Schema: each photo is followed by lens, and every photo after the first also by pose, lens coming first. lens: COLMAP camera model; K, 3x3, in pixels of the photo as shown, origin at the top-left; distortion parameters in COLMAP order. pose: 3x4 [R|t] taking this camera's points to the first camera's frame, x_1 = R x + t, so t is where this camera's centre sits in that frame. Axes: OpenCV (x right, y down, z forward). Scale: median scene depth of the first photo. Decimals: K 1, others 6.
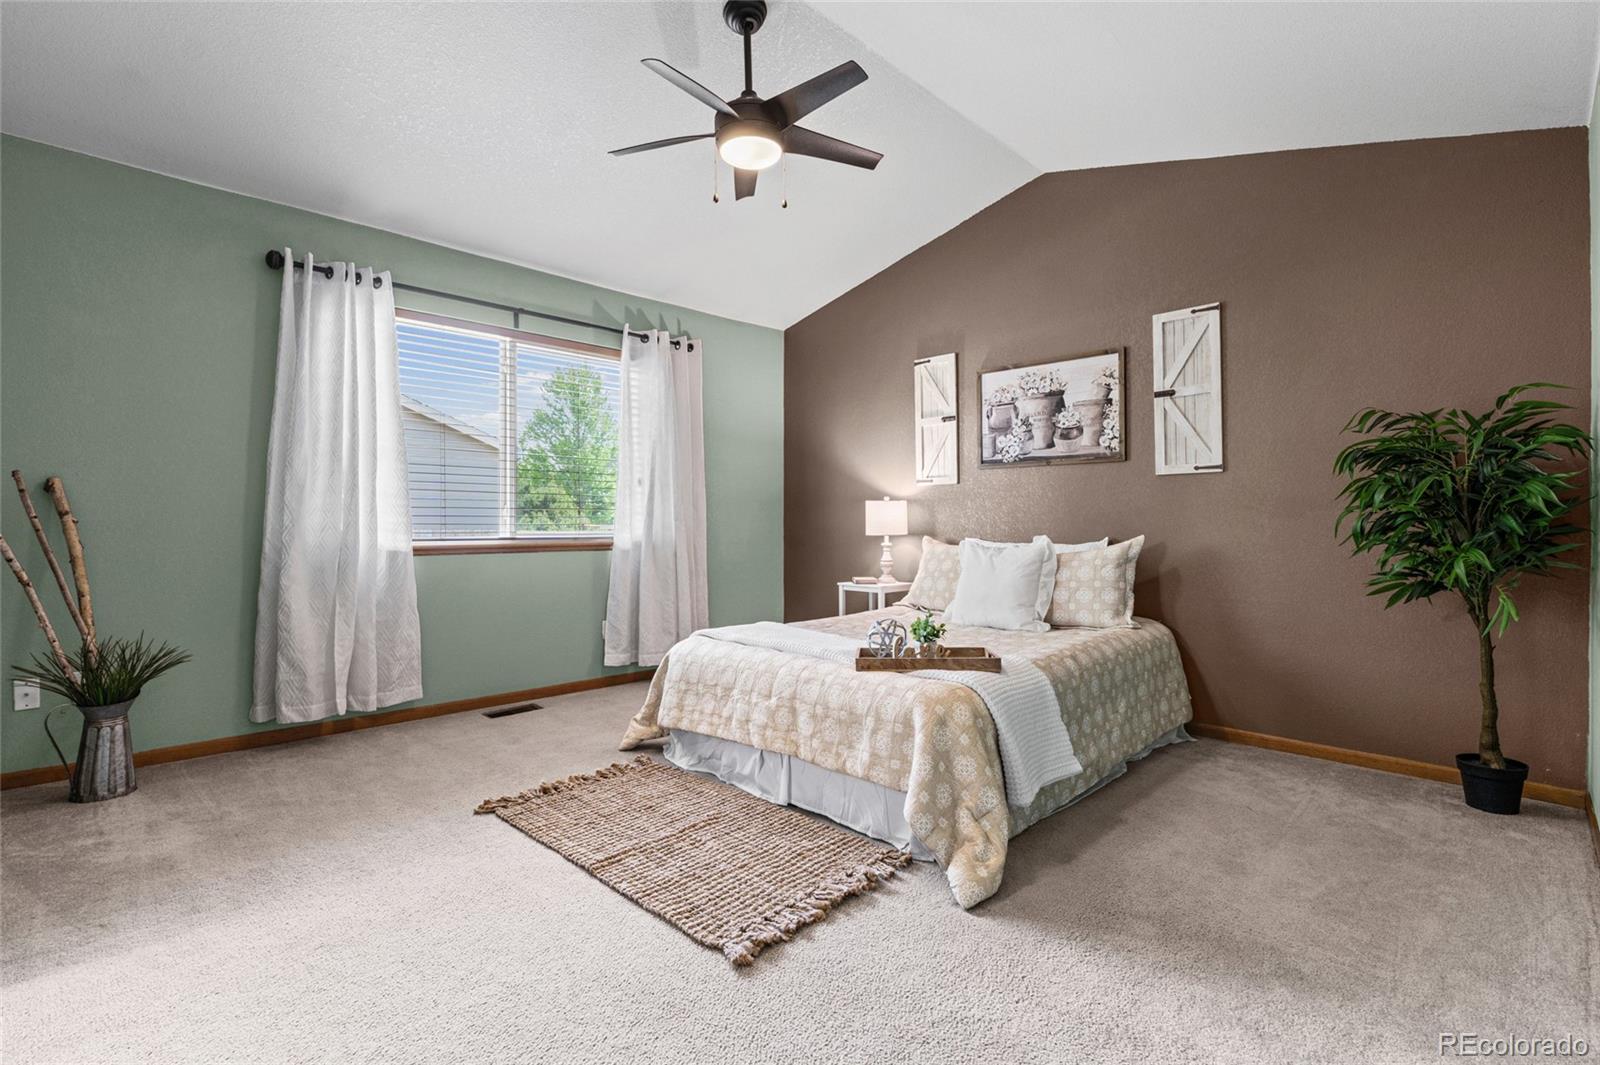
lens RADIAL K [[724.7, 0, 798.8], [0, 724.7, 523.9], [0, 0, 1]] dist [-0.001602, 0.000262]
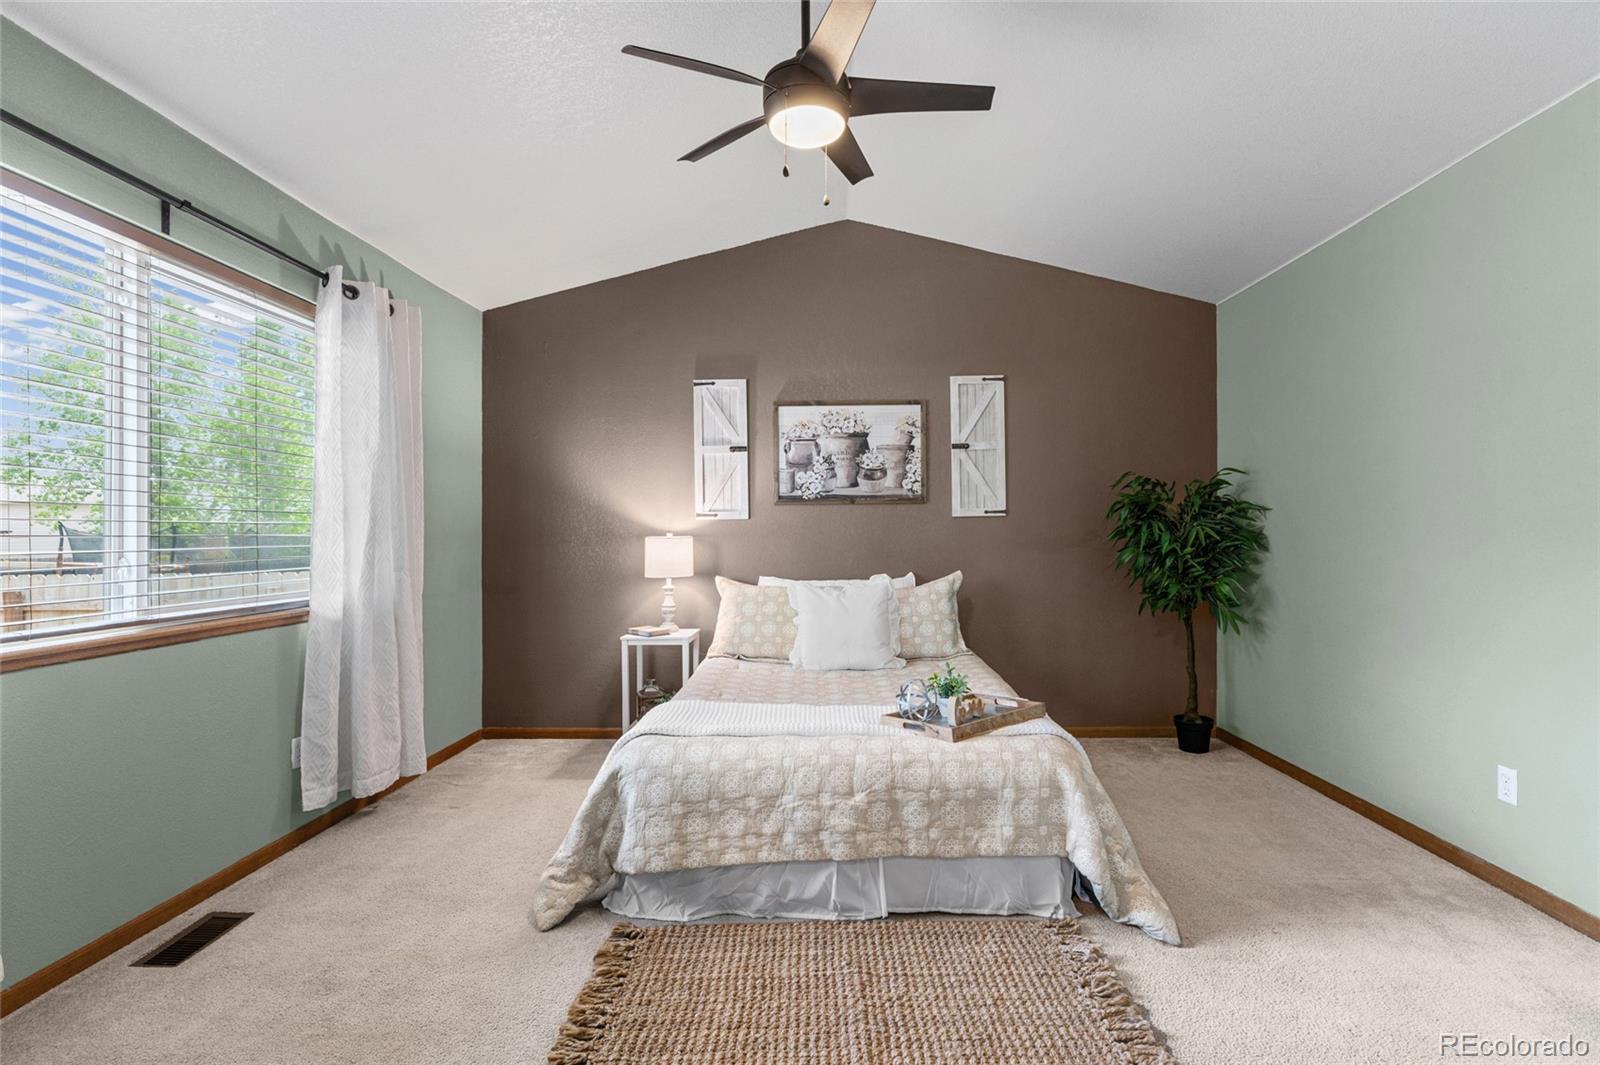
lens RADIAL K [[754.0, 0, 800.0], [0, 754.0, 532.5], [0, 0, 1]] dist [-0.000382, 0.000354]
pose [[0.728081, -0.009004, 0.685432, -0.453443], [0.013194, 0.999913, -0.000880, -0.040897], [-0.685365, 0.009684, 0.728136, 0.275739]]
